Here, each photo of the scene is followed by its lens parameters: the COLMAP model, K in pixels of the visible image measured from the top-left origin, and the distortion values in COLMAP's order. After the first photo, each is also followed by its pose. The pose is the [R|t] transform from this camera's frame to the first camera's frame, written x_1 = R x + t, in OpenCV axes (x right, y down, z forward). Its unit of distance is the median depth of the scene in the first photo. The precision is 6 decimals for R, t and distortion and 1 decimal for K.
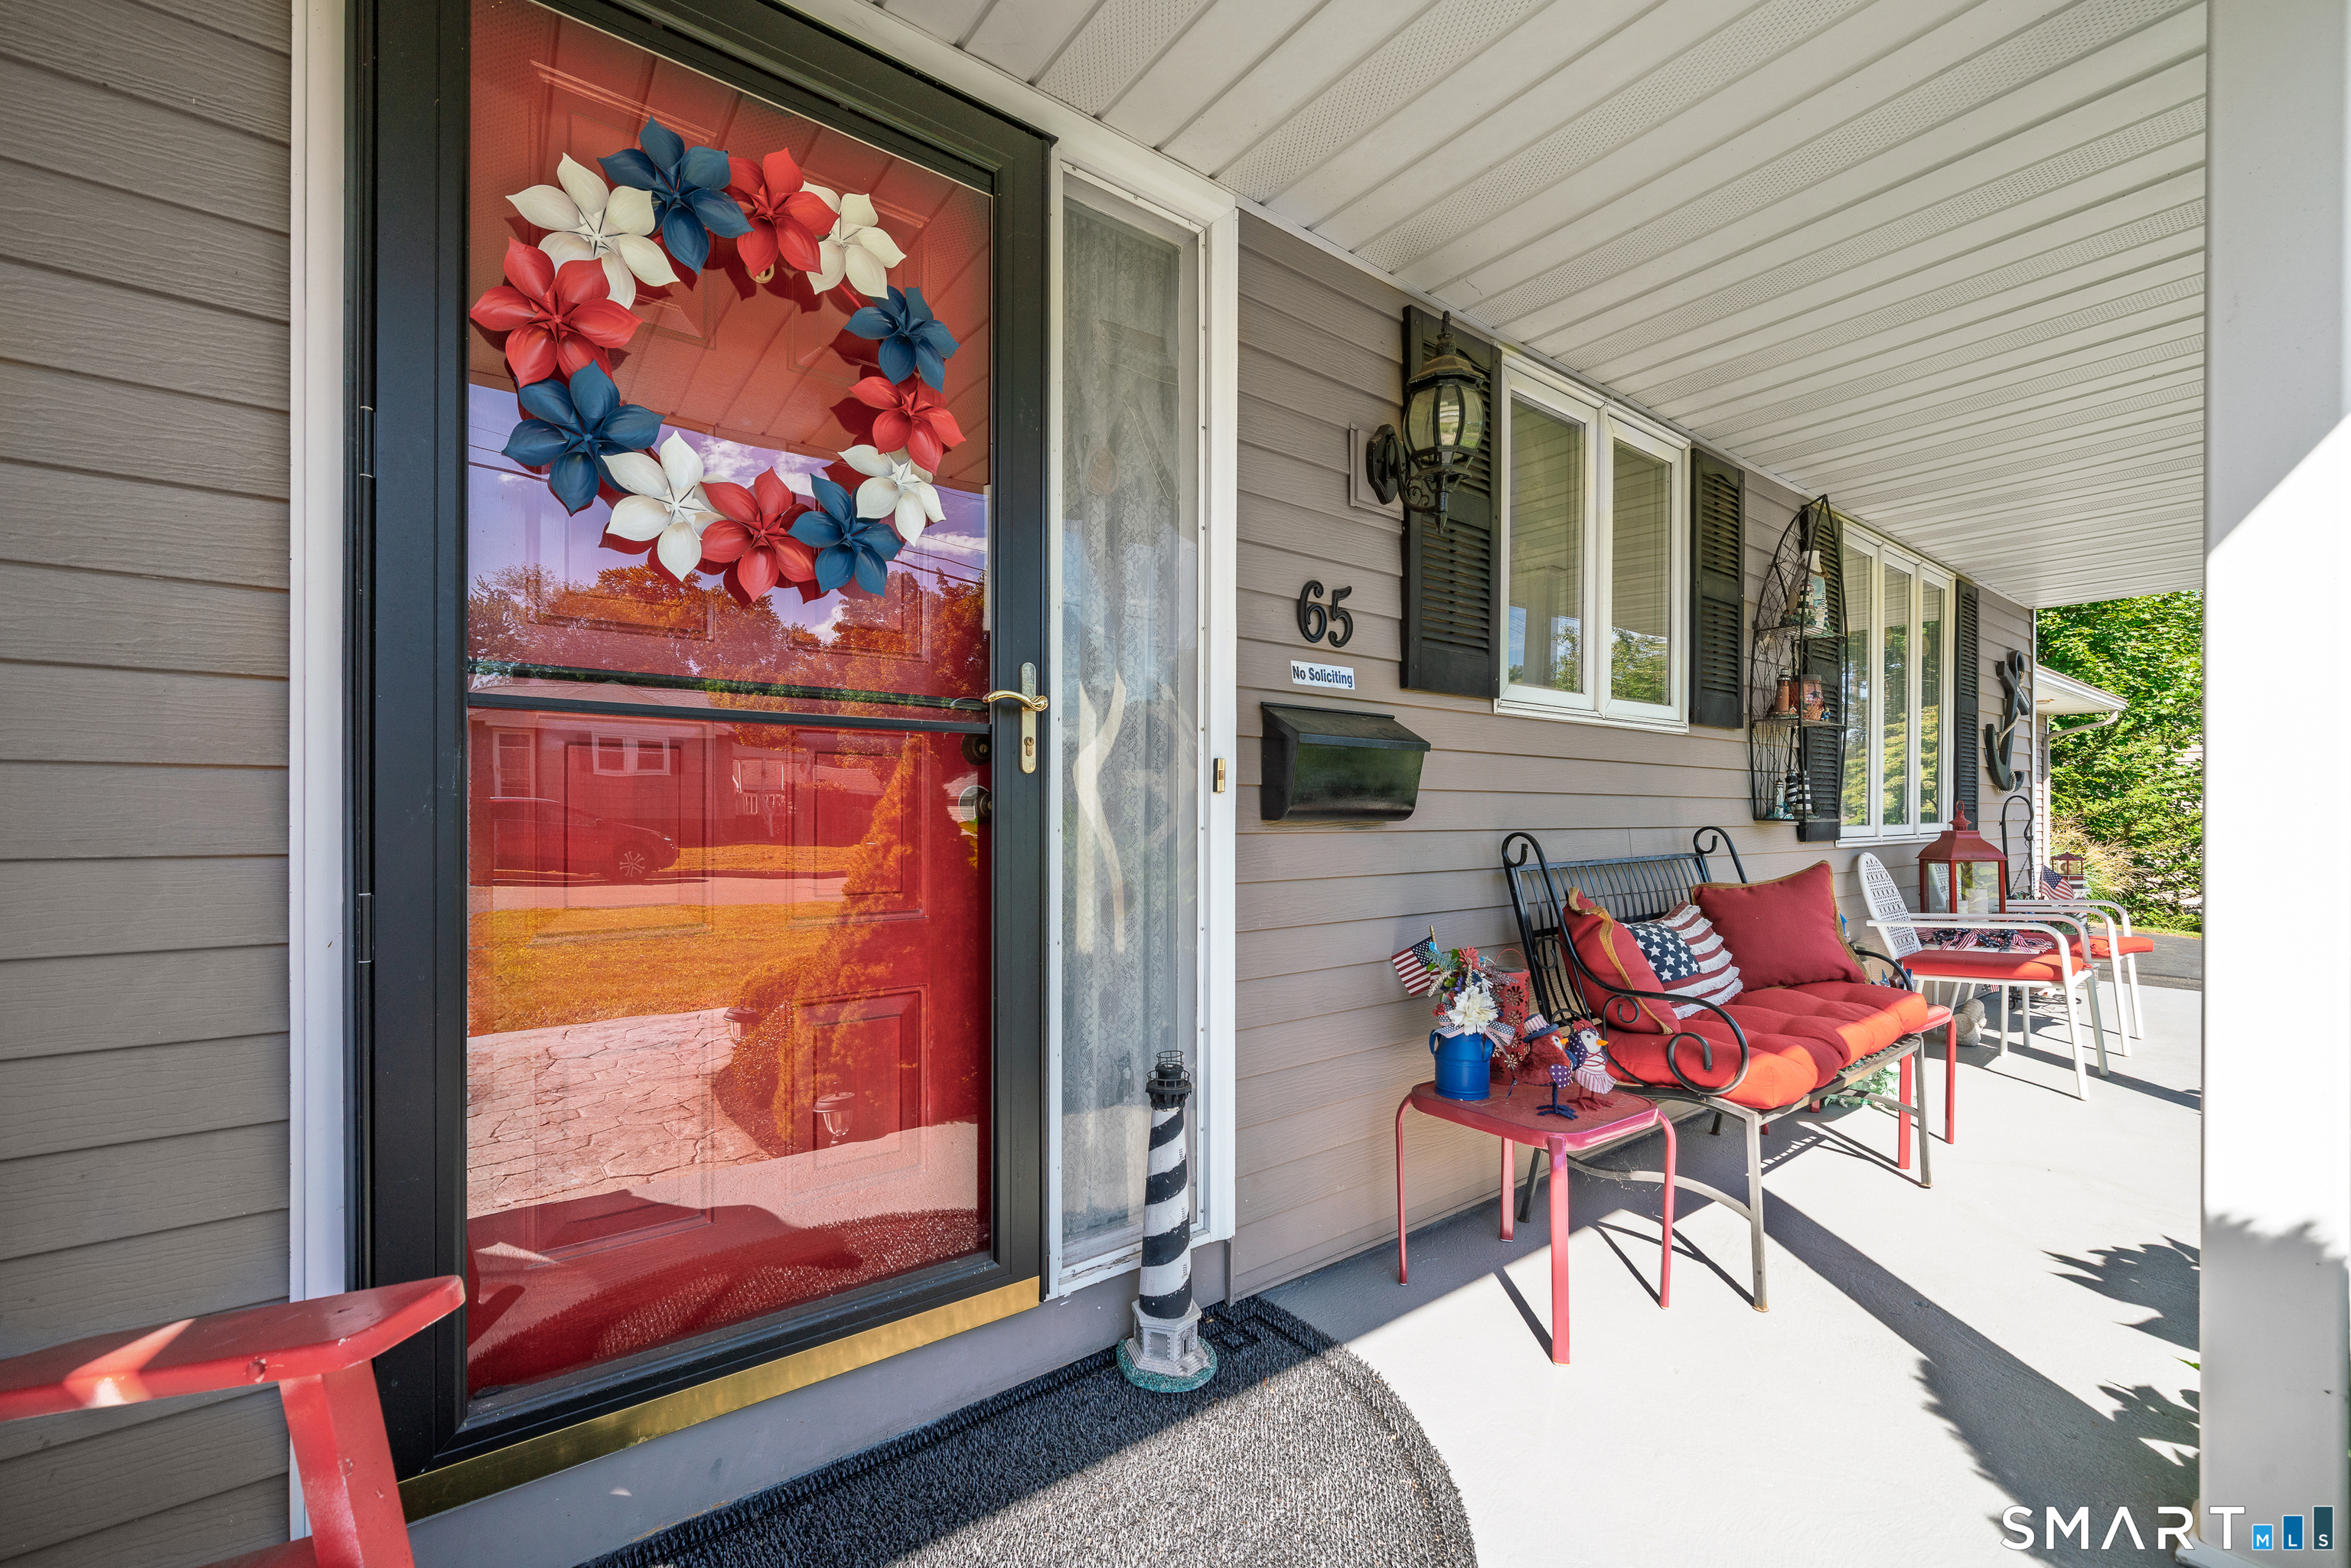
lens RADIAL K [[931.2, 0, 1166.7], [0, 931.2, 790.7], [0, 0, 1]] dist [-0.014815, 0.000023]
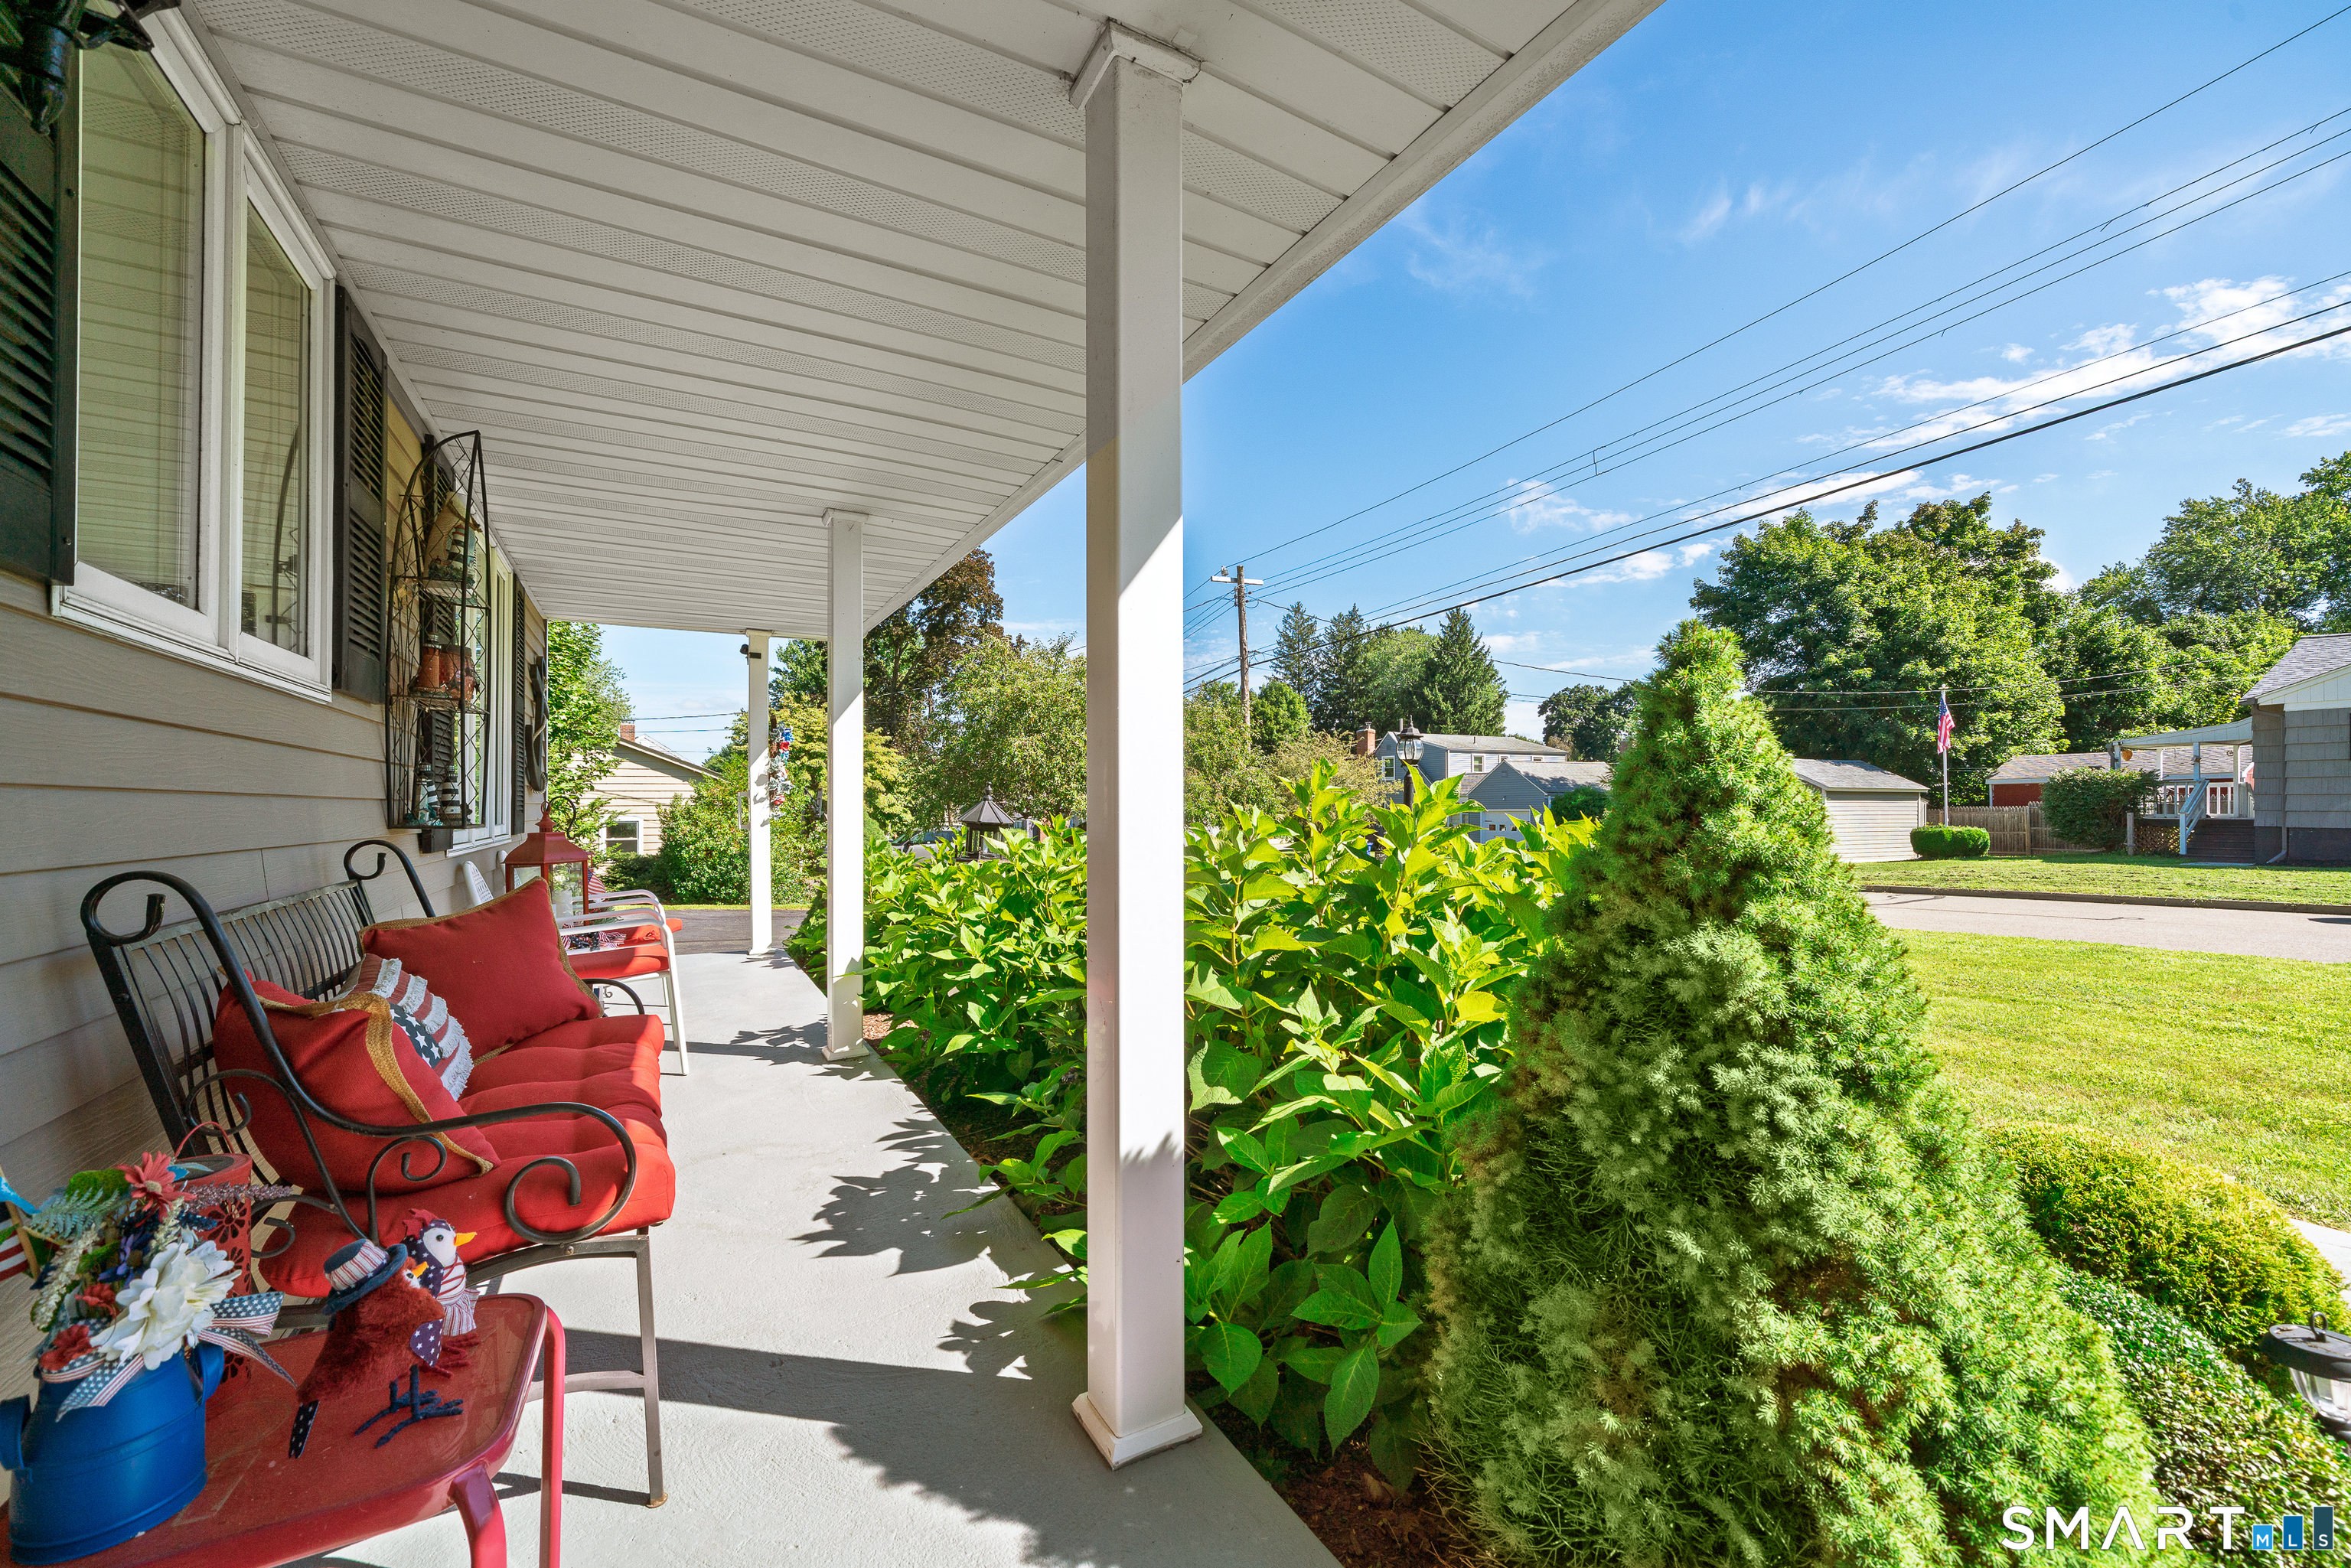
lens RADIAL K [[931.2, 0, 1166.7], [0, 931.2, 790.7], [0, 0, 1]] dist [-0.014815, 0.000023]
pose [[0.140372, 0.007068, 0.990074, -0.017107], [-0.007992, 0.999950, -0.006005, 0.001159], [-0.990067, -0.007070, 0.140422, 0.400550]]
